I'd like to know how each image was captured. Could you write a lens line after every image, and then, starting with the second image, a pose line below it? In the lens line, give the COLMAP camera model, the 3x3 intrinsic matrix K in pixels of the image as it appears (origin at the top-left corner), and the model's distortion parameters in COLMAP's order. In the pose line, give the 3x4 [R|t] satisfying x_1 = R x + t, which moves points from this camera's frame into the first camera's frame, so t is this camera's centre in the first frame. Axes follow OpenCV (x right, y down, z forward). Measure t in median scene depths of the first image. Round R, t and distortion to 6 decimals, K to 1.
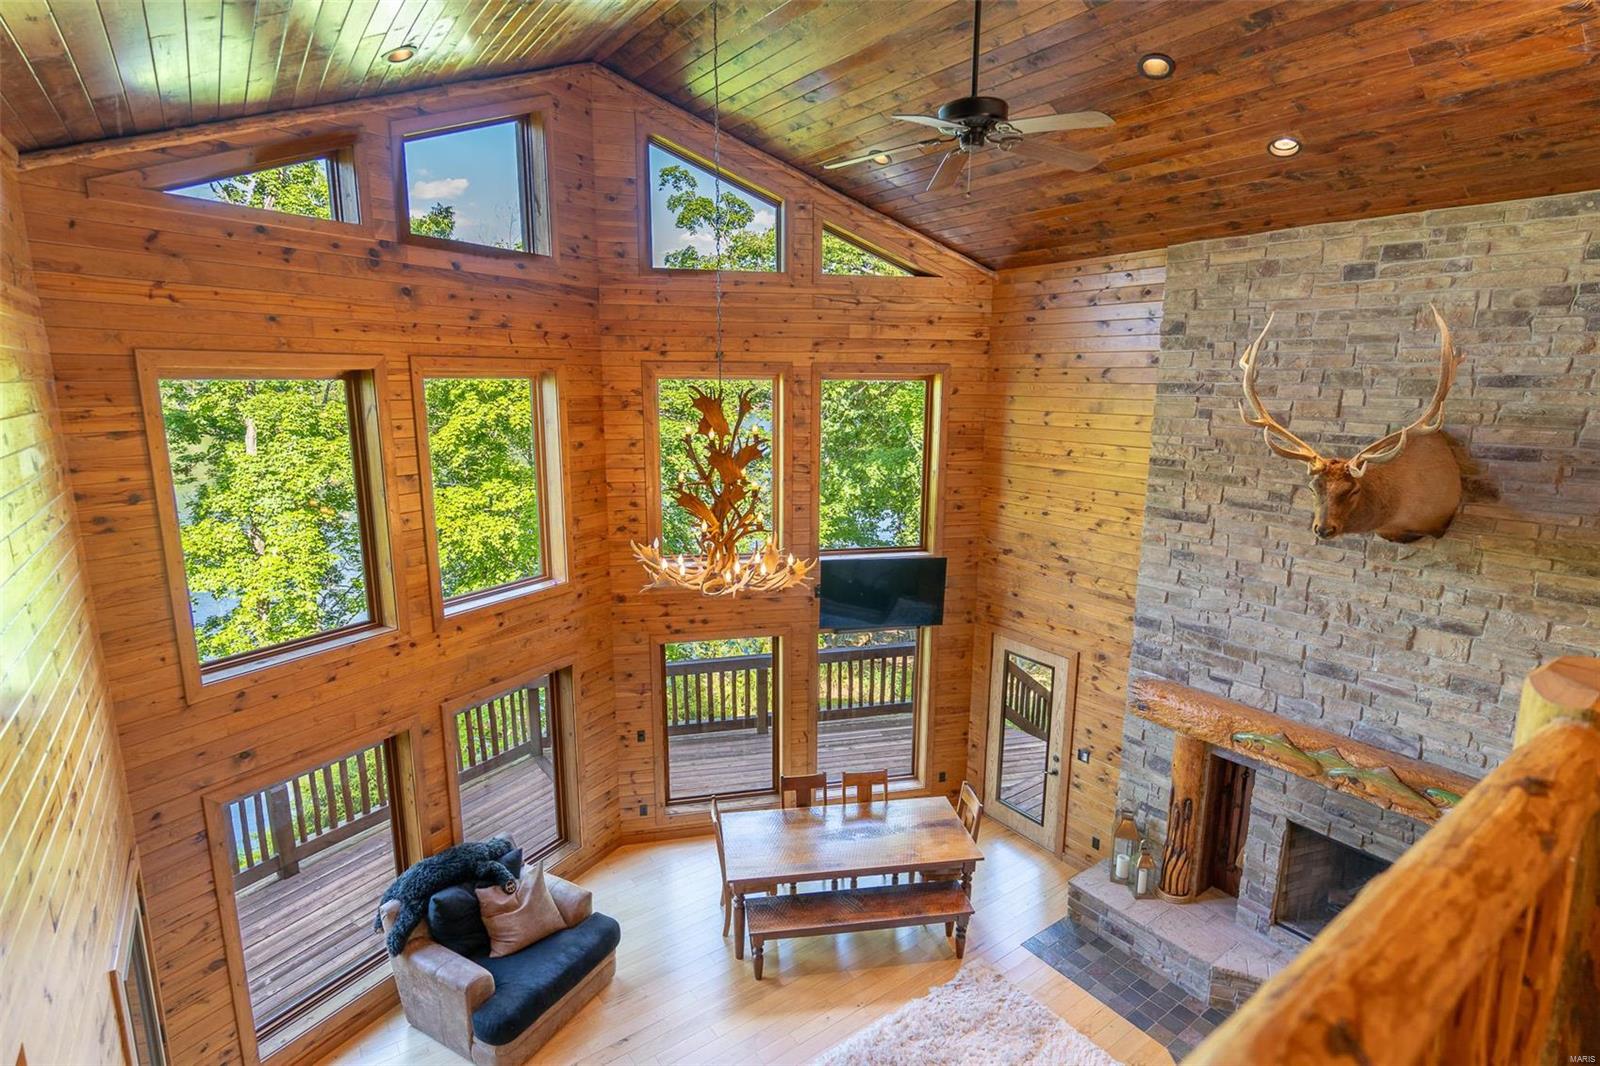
lens RADIAL K [[801.8, 0, 810.8], [0, 801.8, 531.9], [0, 0, 1]] dist [-0.001465, -0.000456]
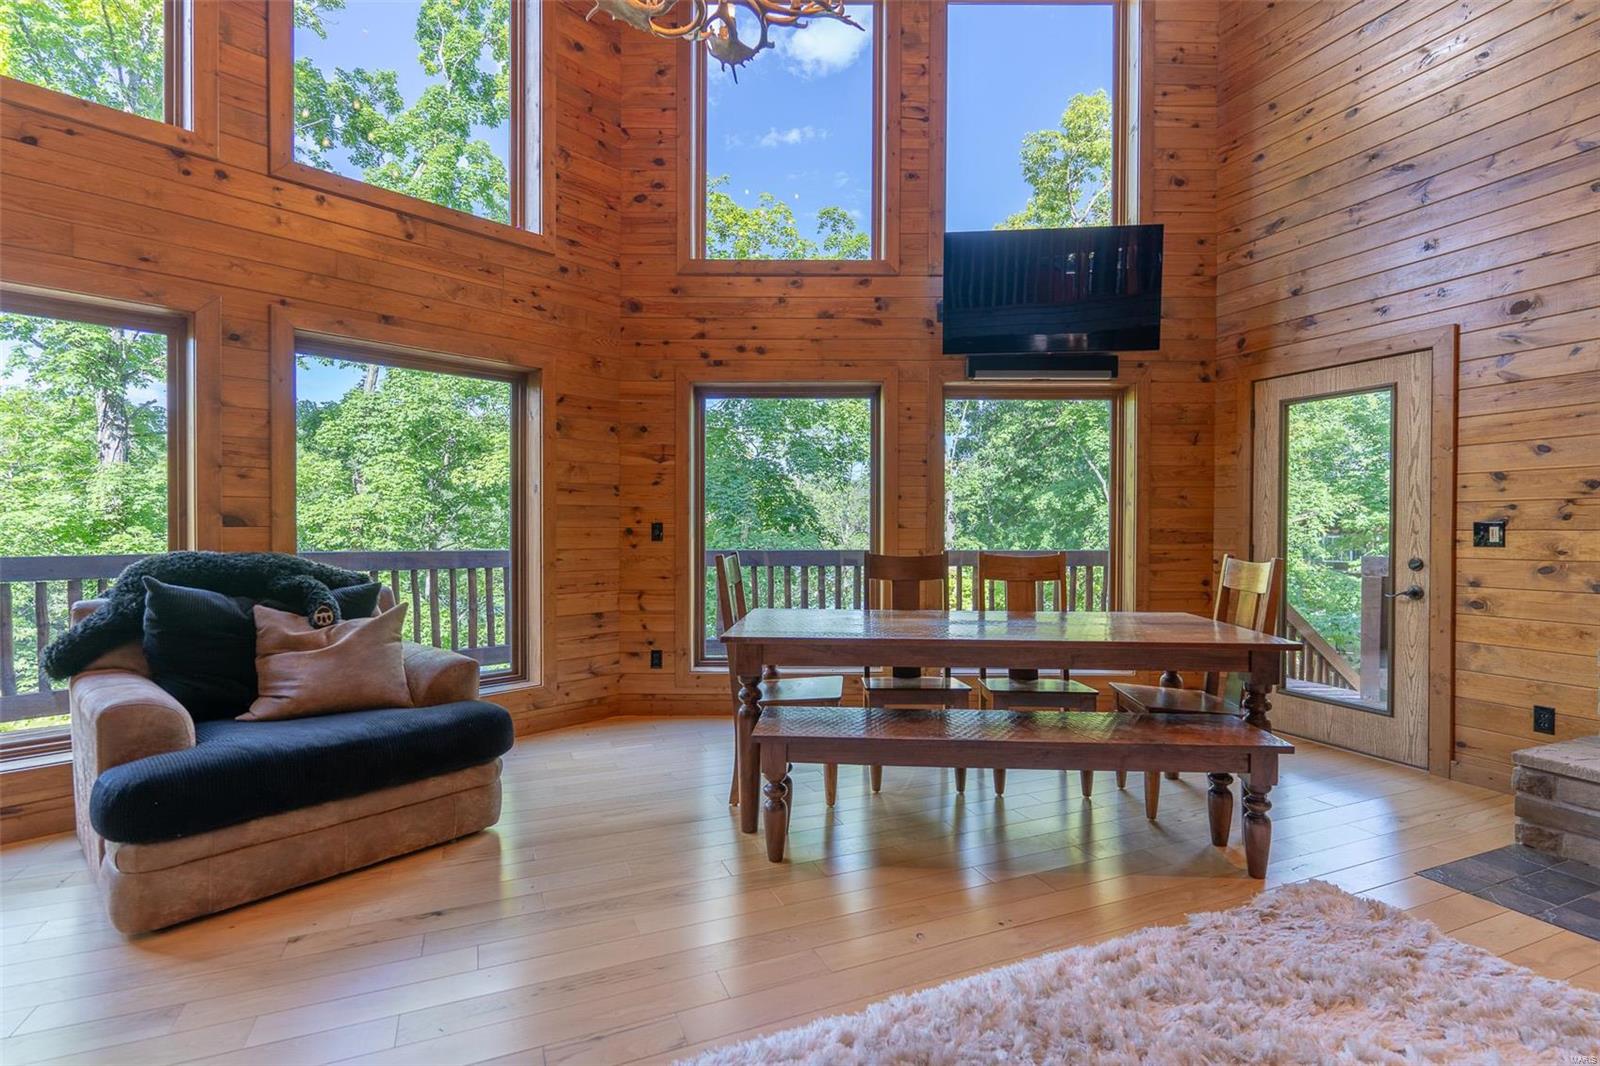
lens RADIAL K [[768.8, 0, 807.3], [0, 768.8, 534.3], [0, 0, 1]] dist [0.002062, -0.001127]
pose [[0.974917, -0.004357, -0.222528, 0.040682], [-0.037614, 0.982203, -0.184019, 0.373121], [0.219369, 0.187774, 0.957402, 0.454215]]
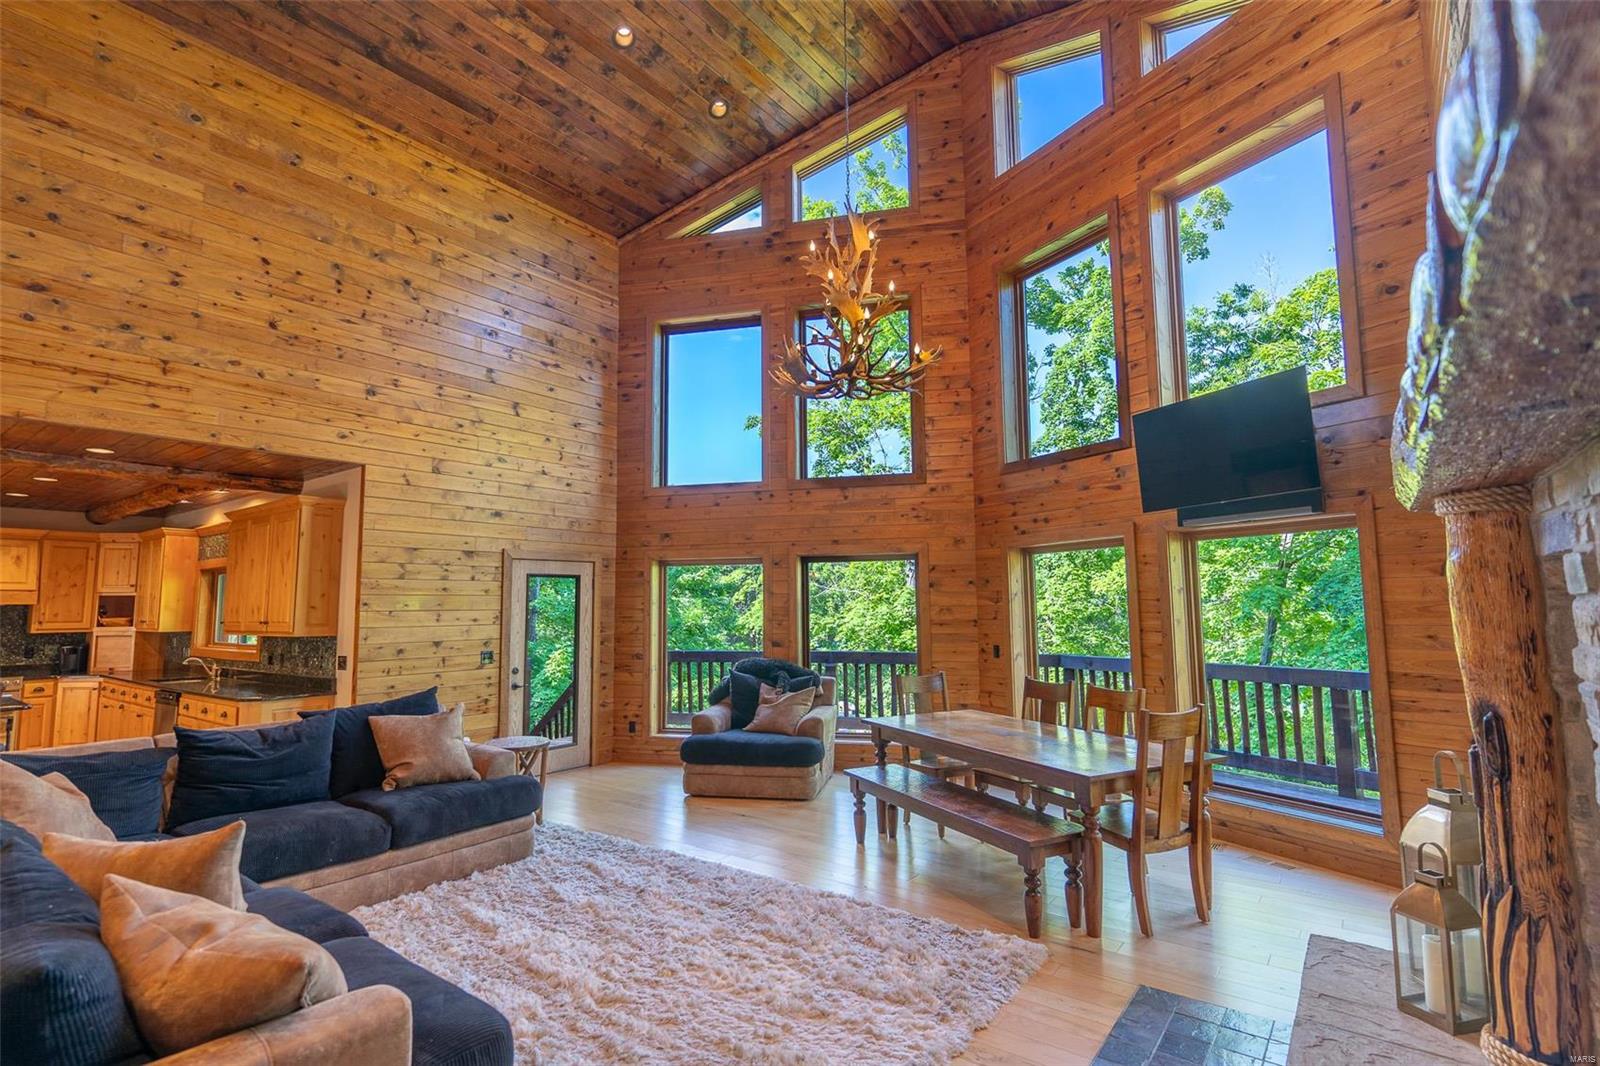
lens RADIAL K [[768.8, 0, 792.0], [0, 768.8, 529.2], [0, 0, 1]] dist [0.002062, -0.001127]
pose [[0.276354, -0.108243, -0.954941, 0.599100], [-0.176528, 0.971014, -0.161151, 0.309774], [0.944705, 0.213108, 0.249235, 0.539422]]
